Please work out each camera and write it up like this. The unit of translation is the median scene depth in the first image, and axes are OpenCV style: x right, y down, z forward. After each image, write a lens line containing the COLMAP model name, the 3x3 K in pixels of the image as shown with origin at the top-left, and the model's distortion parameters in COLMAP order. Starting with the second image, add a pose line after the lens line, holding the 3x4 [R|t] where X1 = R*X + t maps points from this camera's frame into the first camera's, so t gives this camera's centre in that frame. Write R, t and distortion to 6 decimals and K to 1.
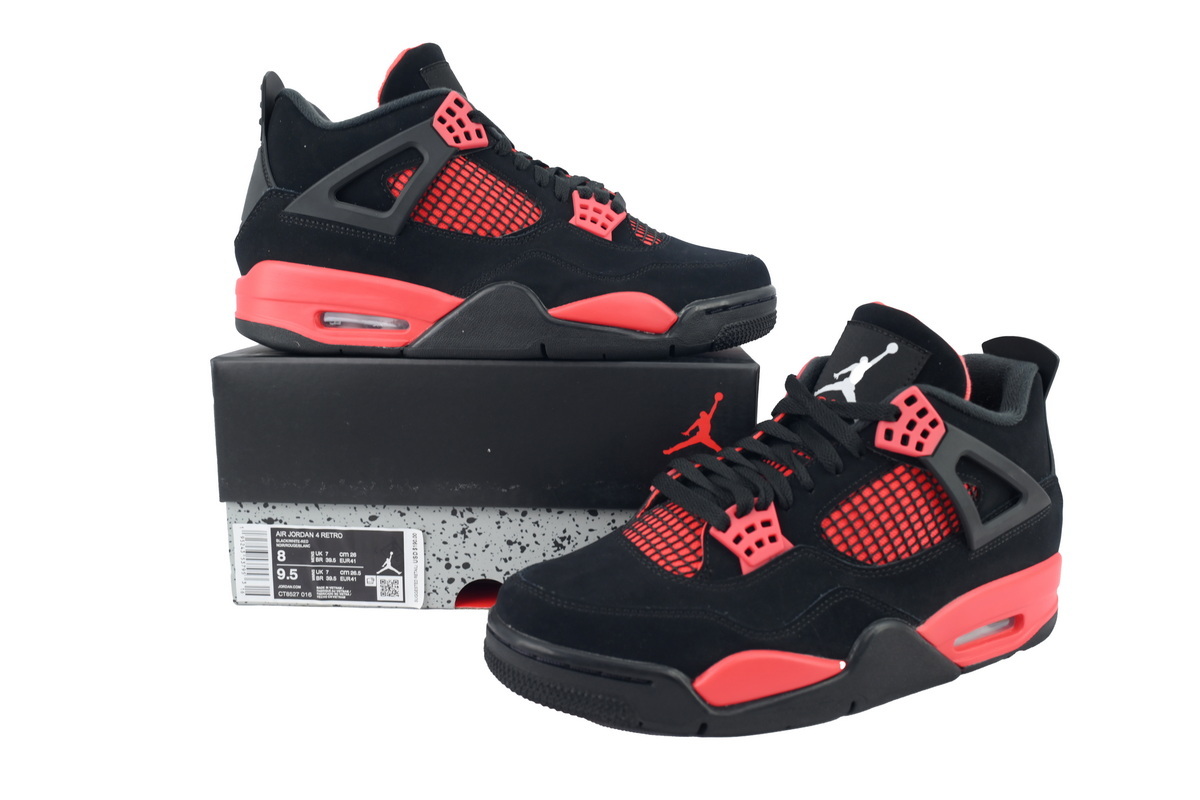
lens RADIAL K [[956.3, 0, 608.6], [0, 956.3, 393.3], [0, 0, 1]] dist [0.011455, 0.000017]
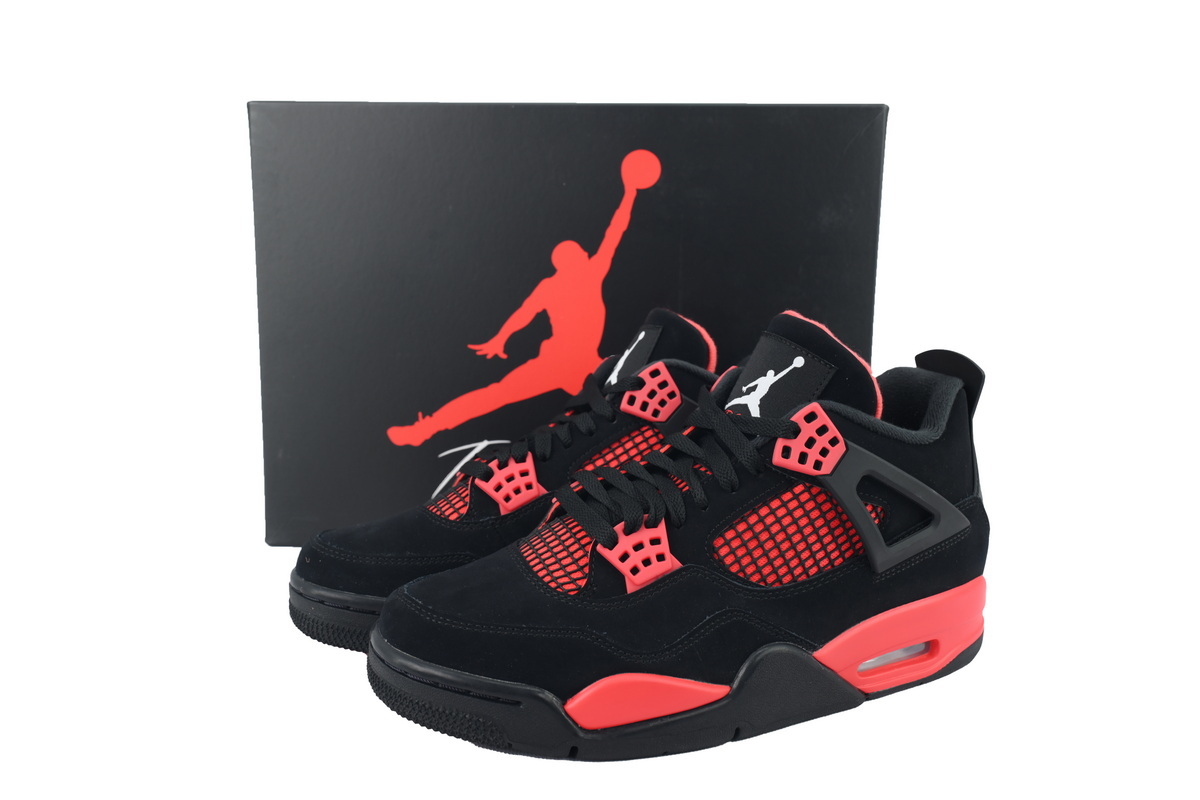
lens RADIAL K [[956.3, 0, 601.5], [0, 956.3, 397.5], [0, 0, 1]] dist [0.011455, 0.000017]
pose [[0.999069, 0.018757, -0.038859, 0.140393], [-0.018426, 0.999791, 0.008848, -0.016538], [0.039017, -0.008124, 0.999206, 0.029732]]
